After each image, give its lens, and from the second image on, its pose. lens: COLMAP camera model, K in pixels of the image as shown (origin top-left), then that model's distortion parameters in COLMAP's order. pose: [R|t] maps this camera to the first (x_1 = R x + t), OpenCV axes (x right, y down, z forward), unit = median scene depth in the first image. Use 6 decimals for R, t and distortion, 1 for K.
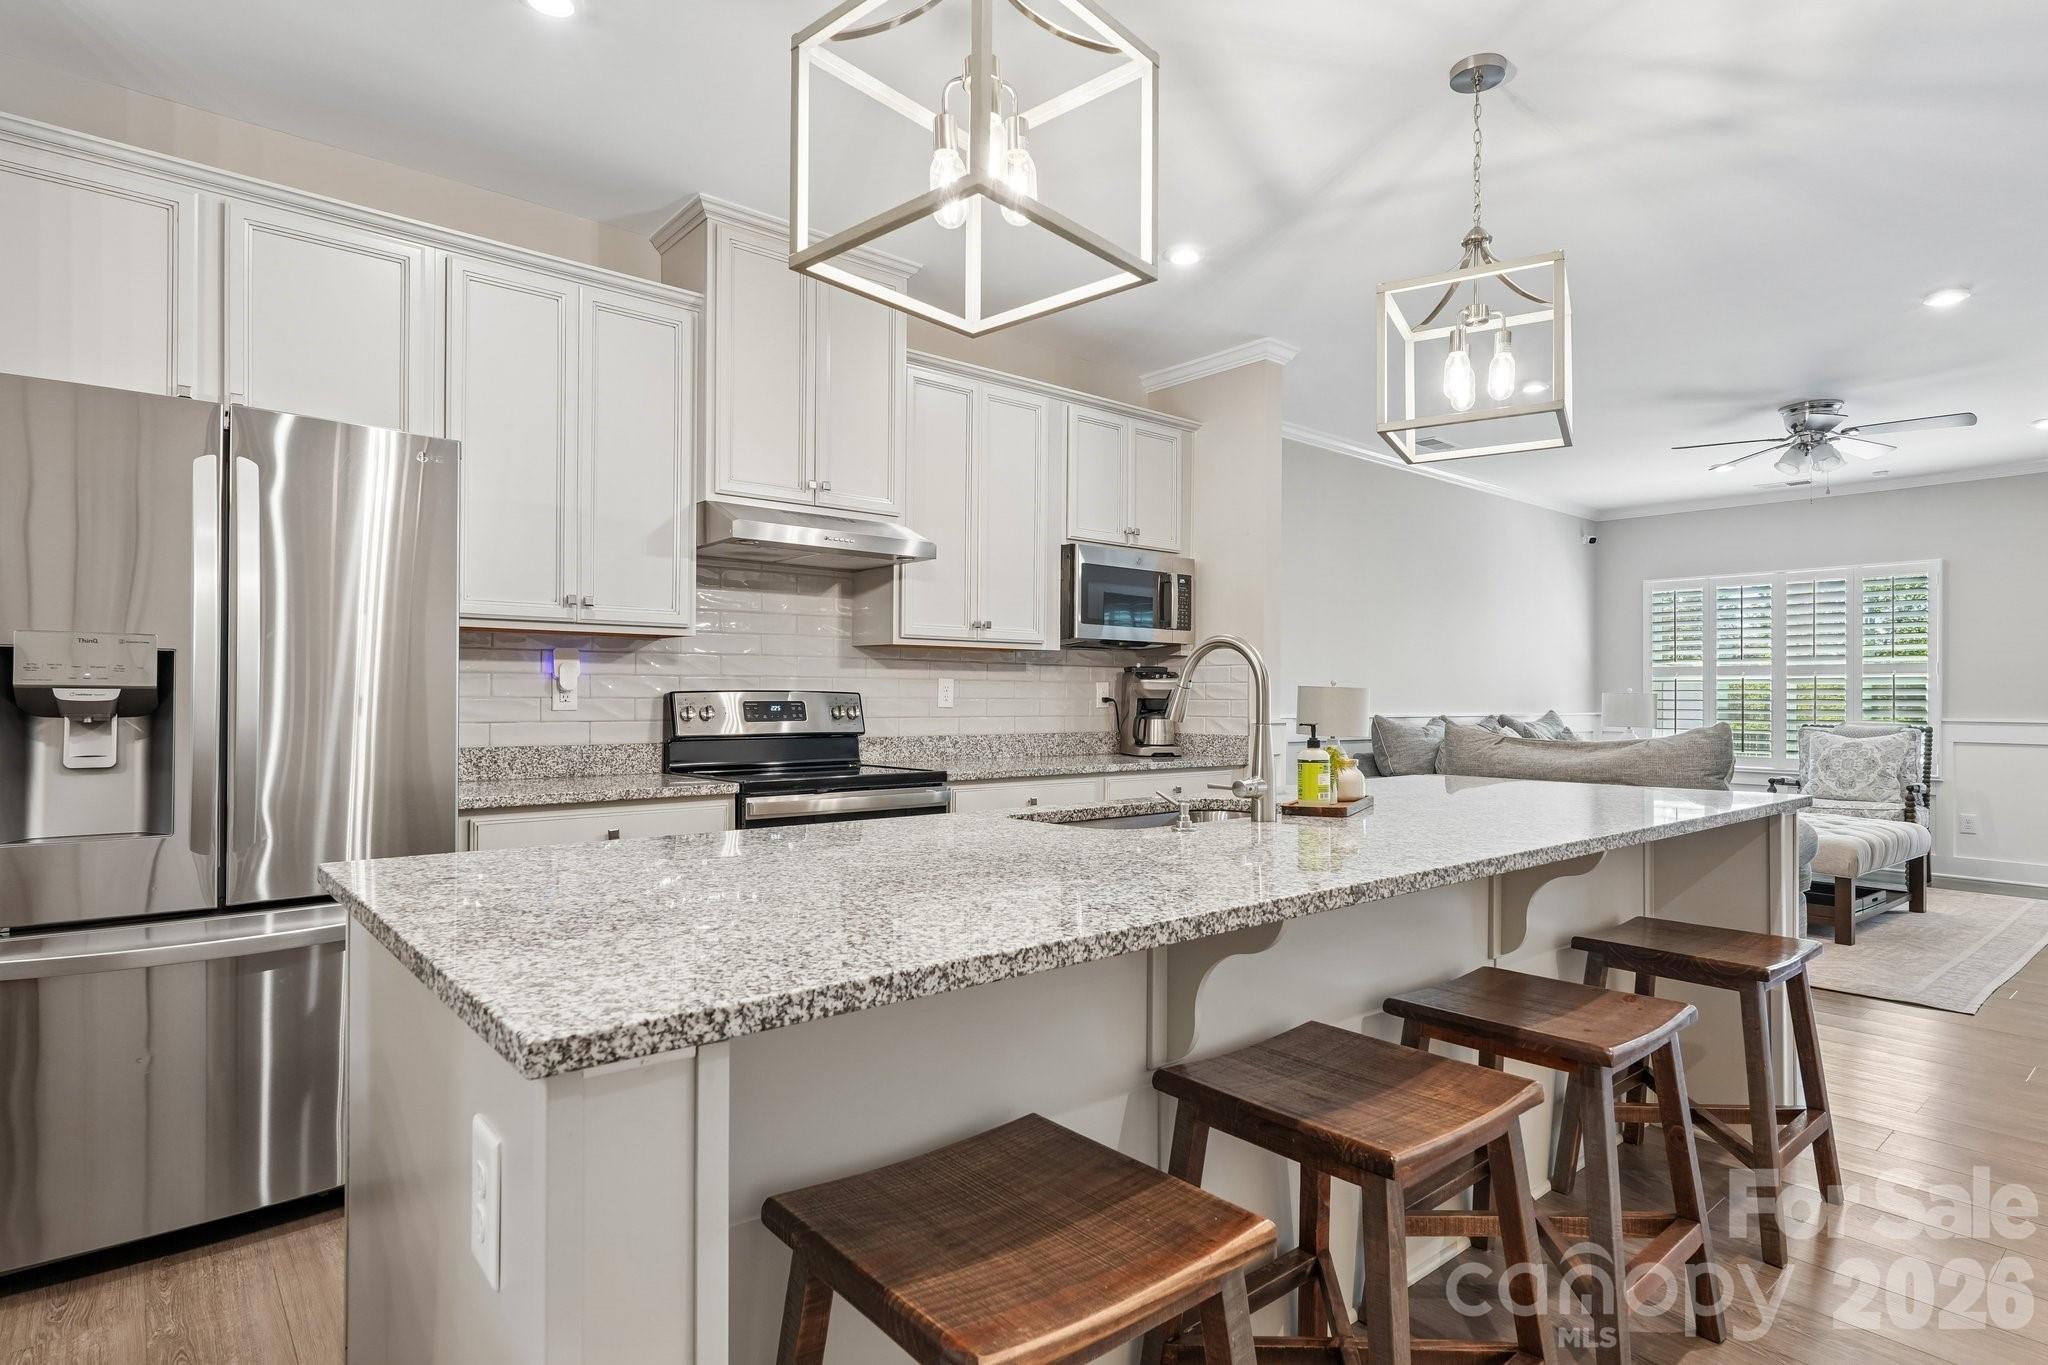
lens RADIAL K [[1069.0, 0, 1019.6], [0, 1069.0, 685.6], [0, 0, 1]] dist [-0.000611, 0.001641]
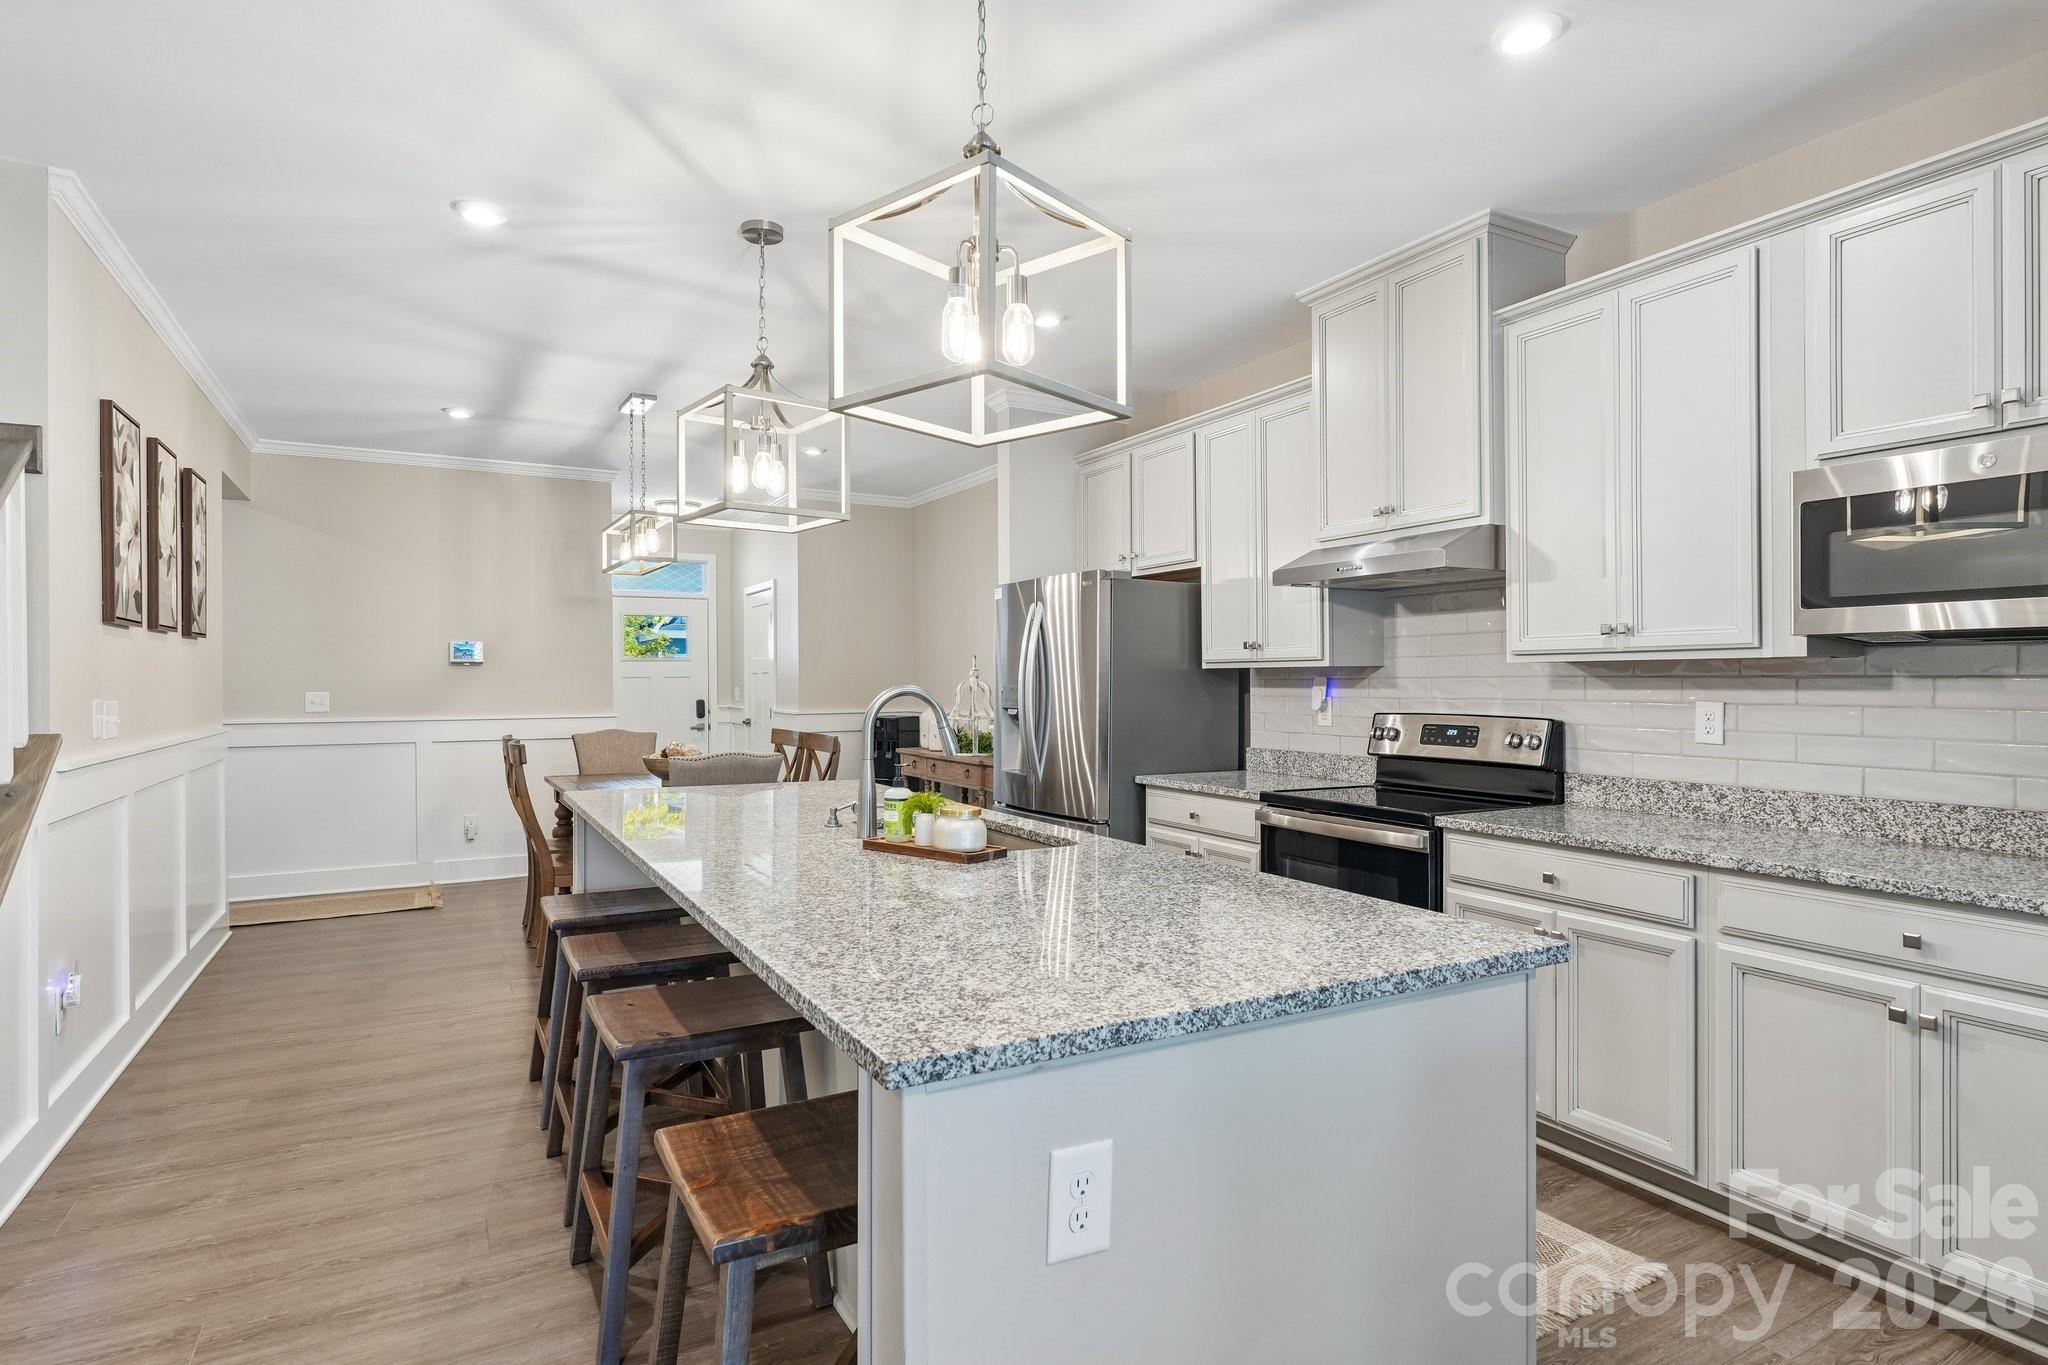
lens RADIAL K [[1069.0, 0, 1026.8], [0, 1069.0, 684.7], [0, 0, 1]] dist [-0.000611, 0.001641]
pose [[-0.193558, 0.002304, -0.981086, 0.651859], [0.015167, 0.999885, -0.000644, -0.022395], [0.980972, -0.015005, -0.193571, 0.656356]]
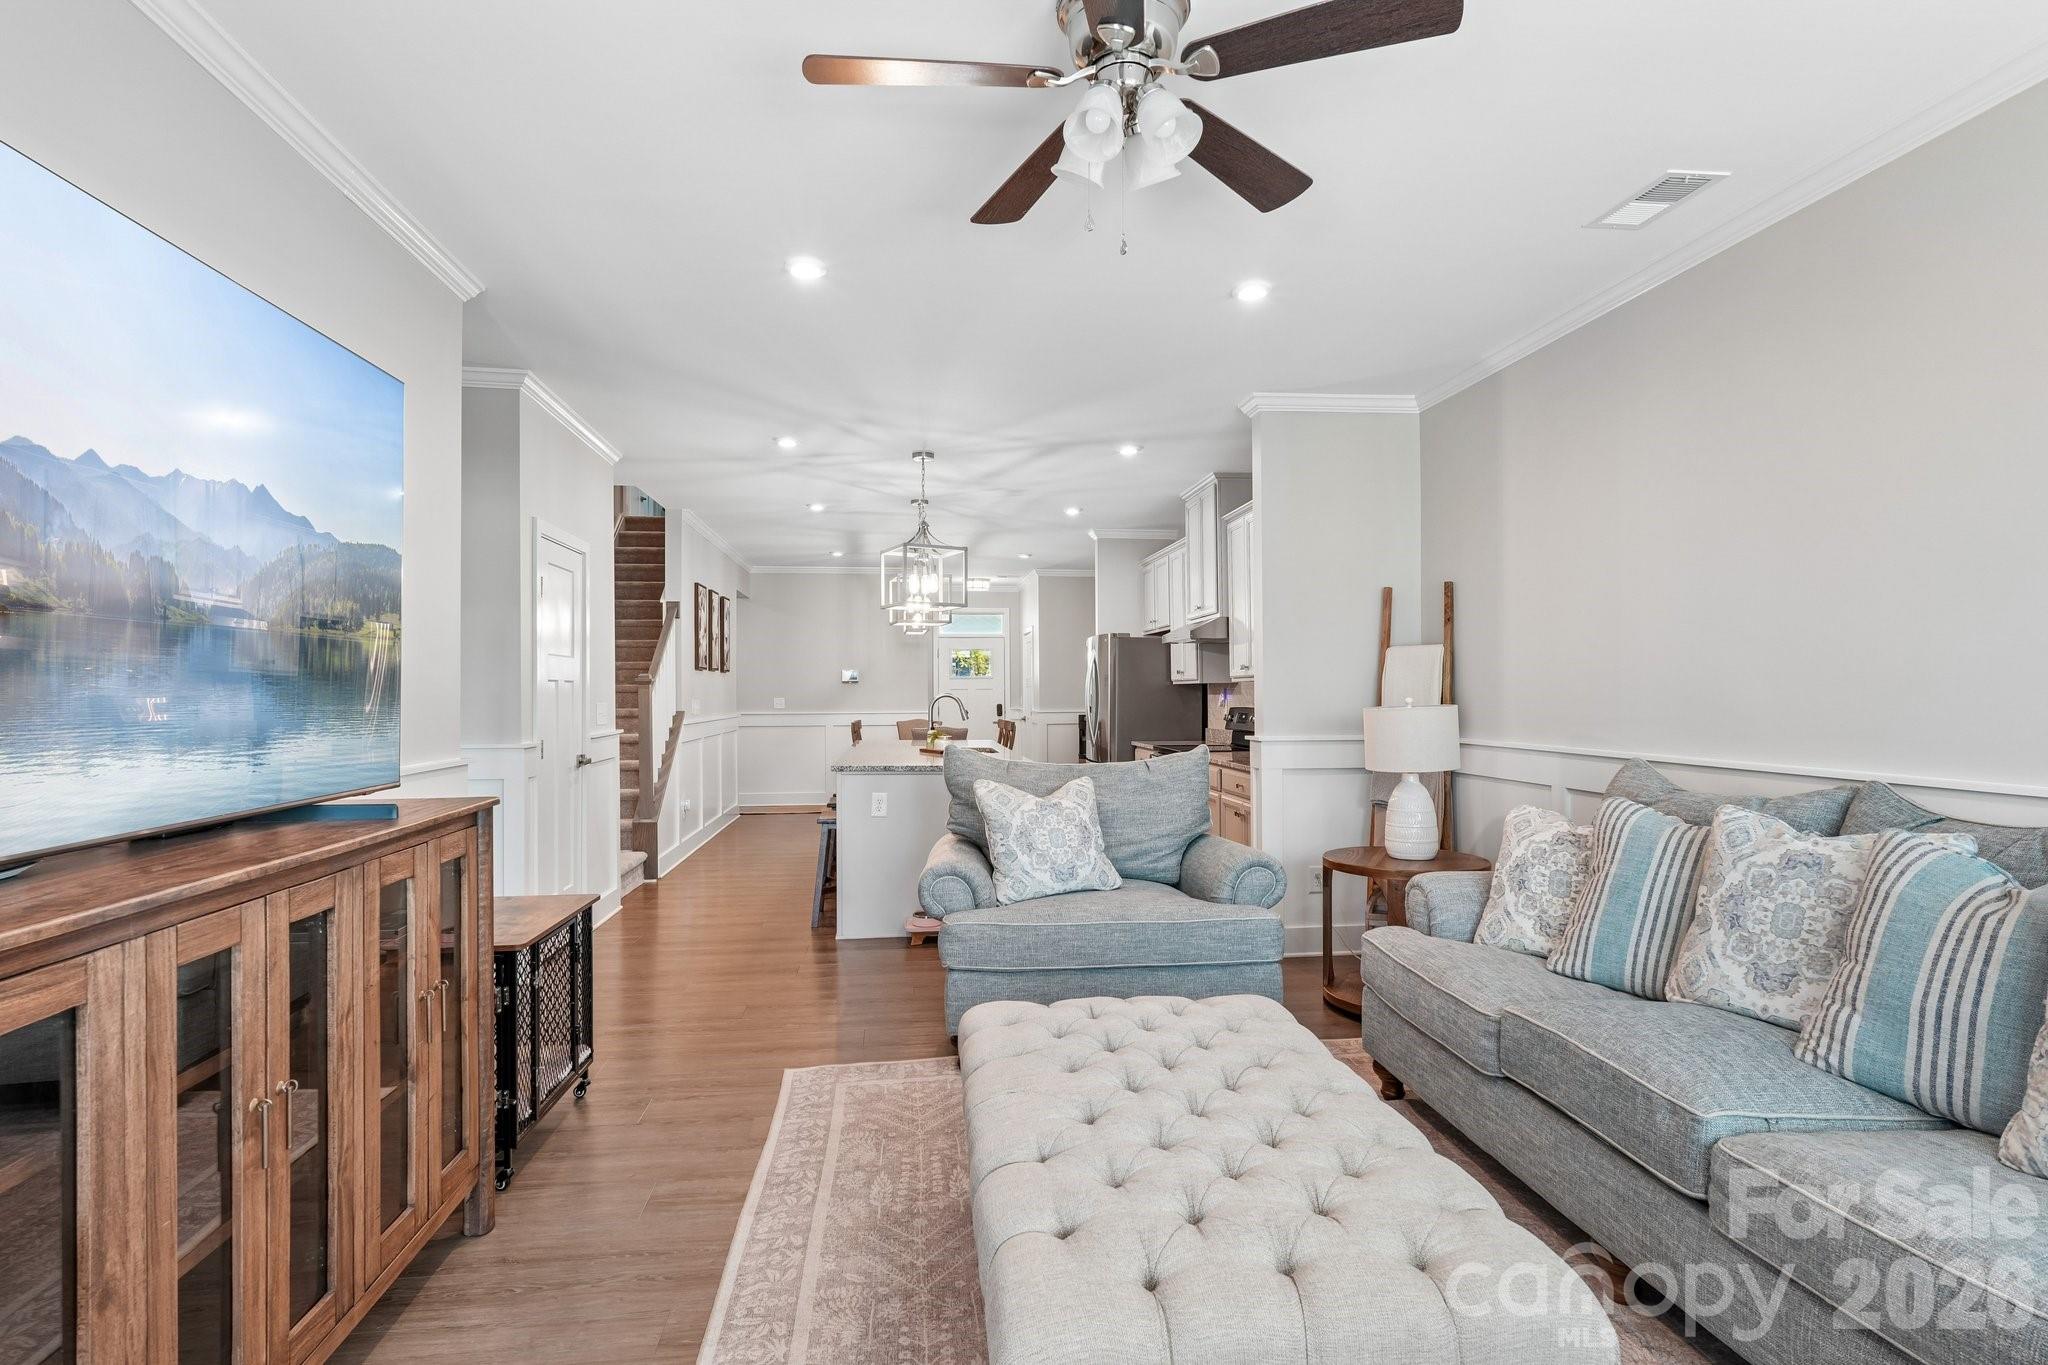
lens RADIAL K [[1069.0, 0, 1016.5], [0, 1069.0, 689.2], [0, 0, 1]] dist [-0.000611, 0.001641]
pose [[-0.559891, -0.001545, -0.828565, 1.289793], [0.014799, 0.999820, -0.011865, -0.009801], [0.828434, -0.018905, -0.559767, 1.405432]]
